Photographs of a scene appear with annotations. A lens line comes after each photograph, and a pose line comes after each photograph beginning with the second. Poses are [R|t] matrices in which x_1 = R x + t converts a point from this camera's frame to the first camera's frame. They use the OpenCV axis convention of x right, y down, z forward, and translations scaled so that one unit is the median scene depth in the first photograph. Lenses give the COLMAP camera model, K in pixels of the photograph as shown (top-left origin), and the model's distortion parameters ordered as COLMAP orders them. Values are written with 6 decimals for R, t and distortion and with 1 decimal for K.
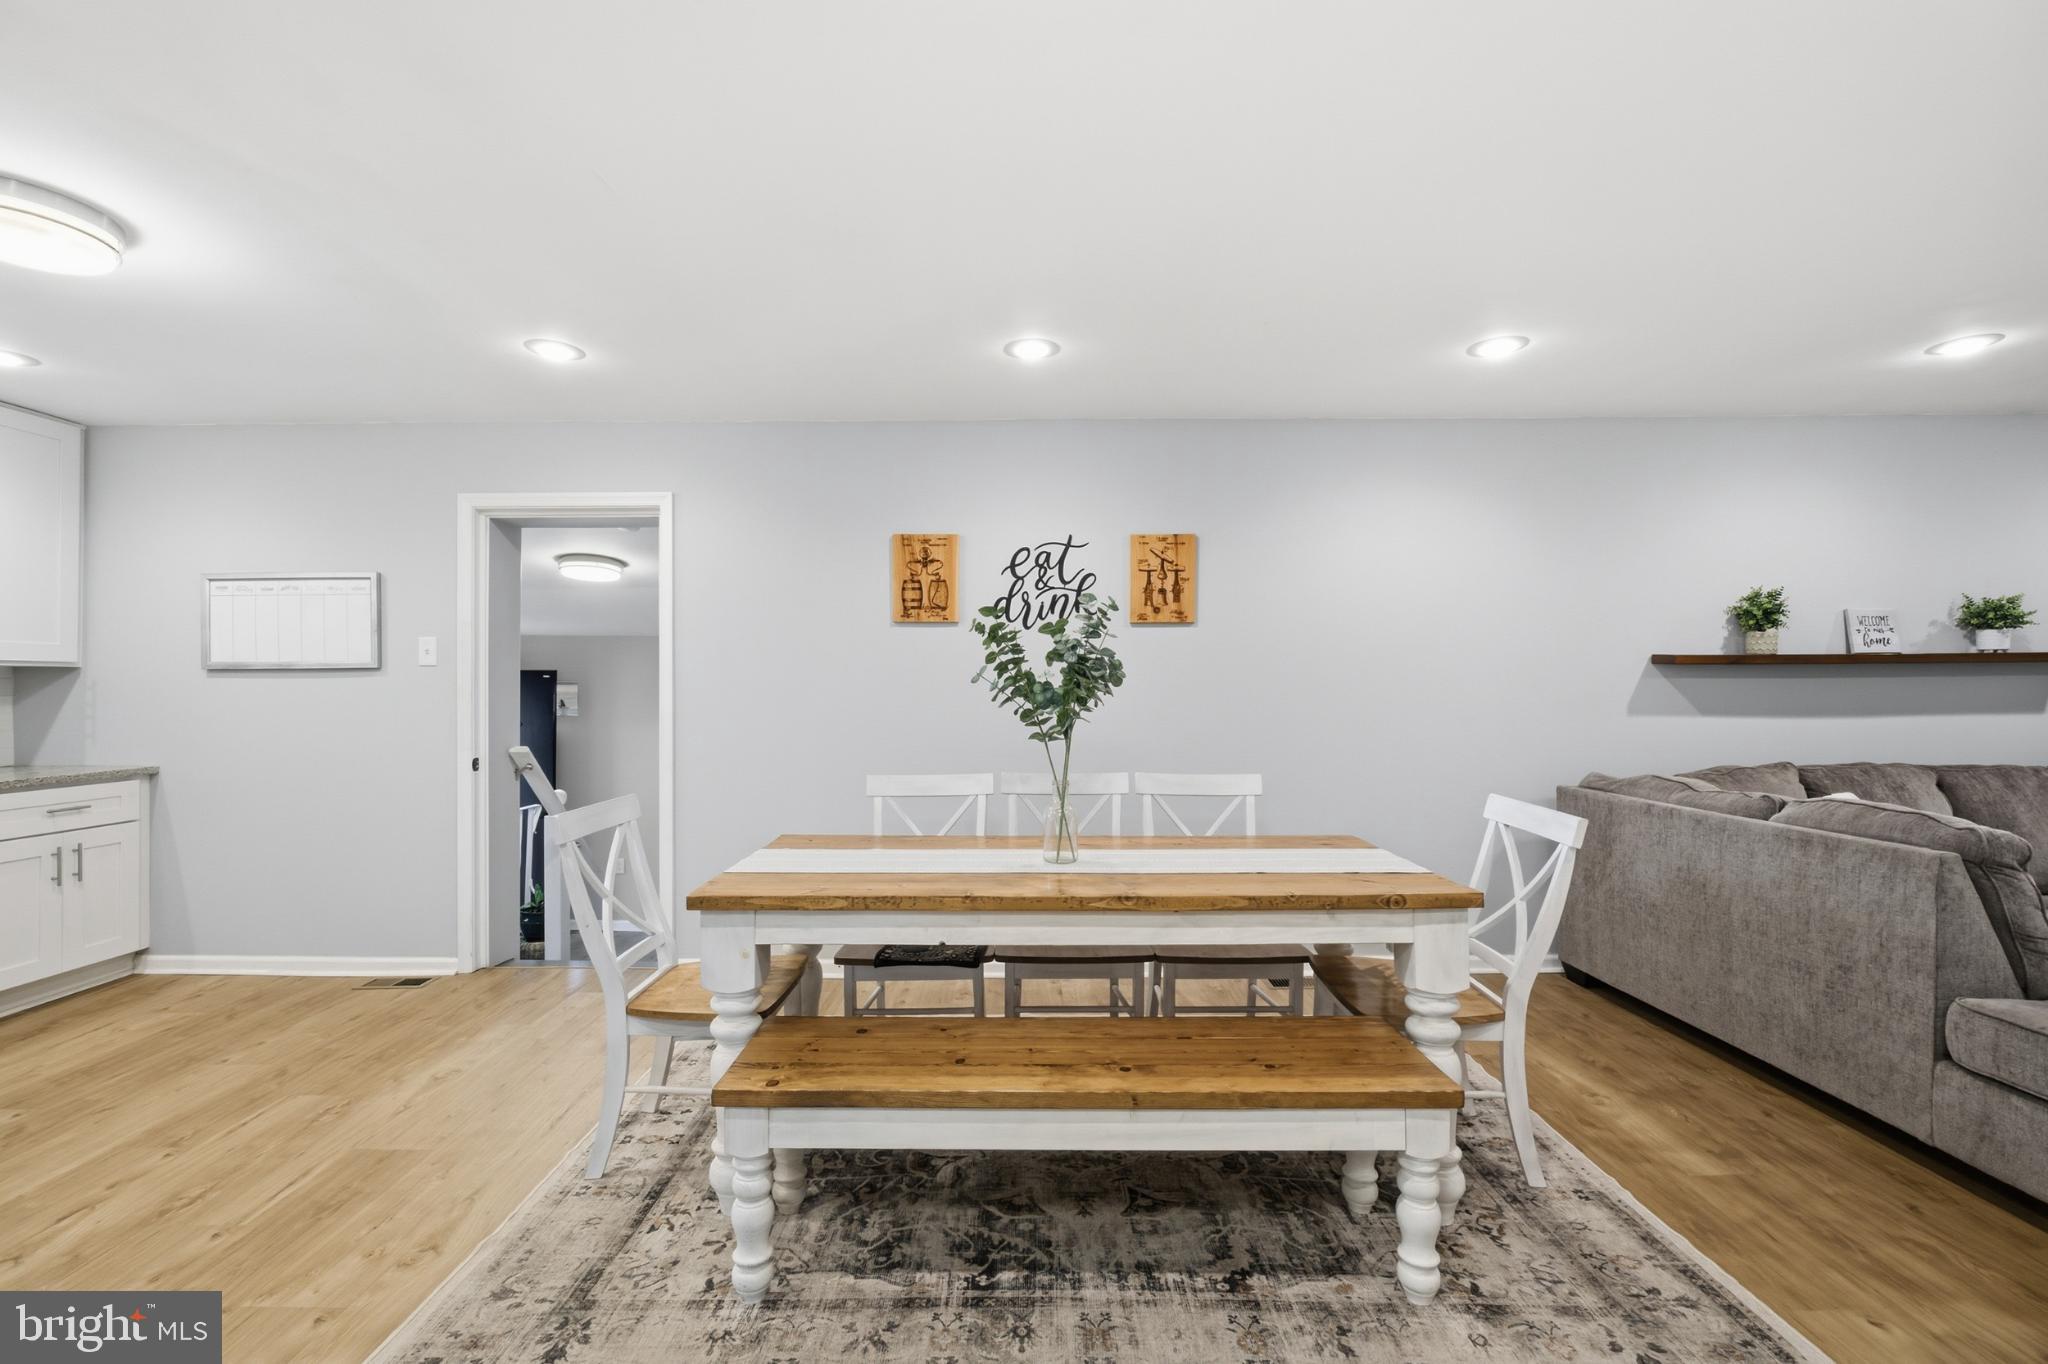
lens RADIAL K [[884.8, 0, 1011.0], [0, 884.8, 681.0], [0, 0, 1]] dist [-0.009464, 0.000914]
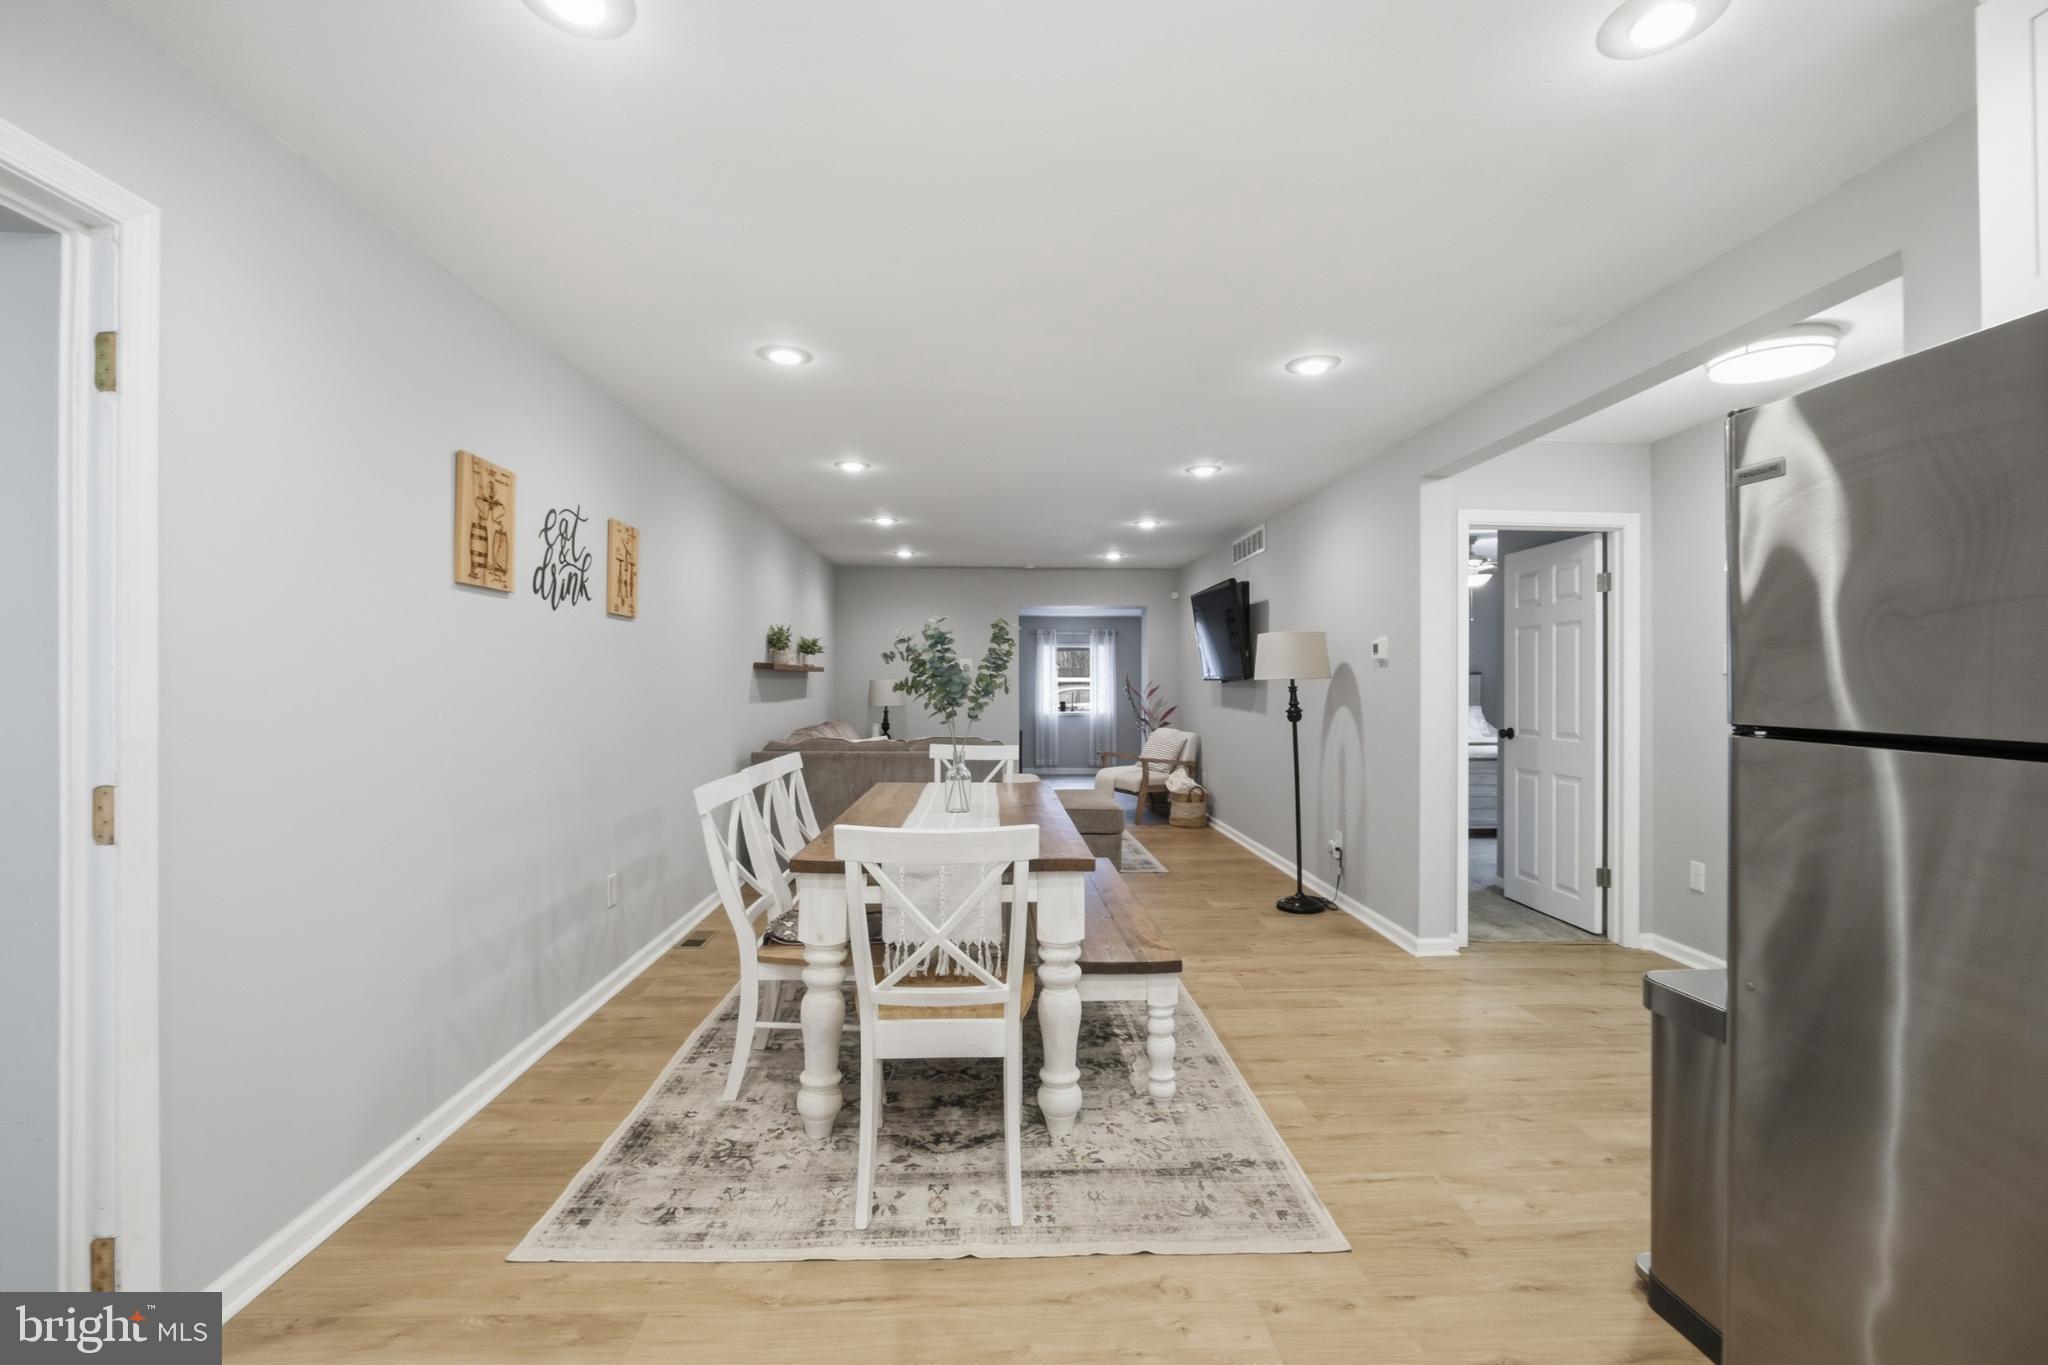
lens RADIAL K [[884.8, 0, 1021.6], [0, 884.8, 682.6], [0, 0, 1]] dist [-0.009464, 0.000914]
pose [[-0.052312, 0.003796, 0.998624, -0.851782], [-0.007331, 0.999964, -0.004185, 0.008219], [-0.998604, -0.007540, -0.052282, 0.644976]]
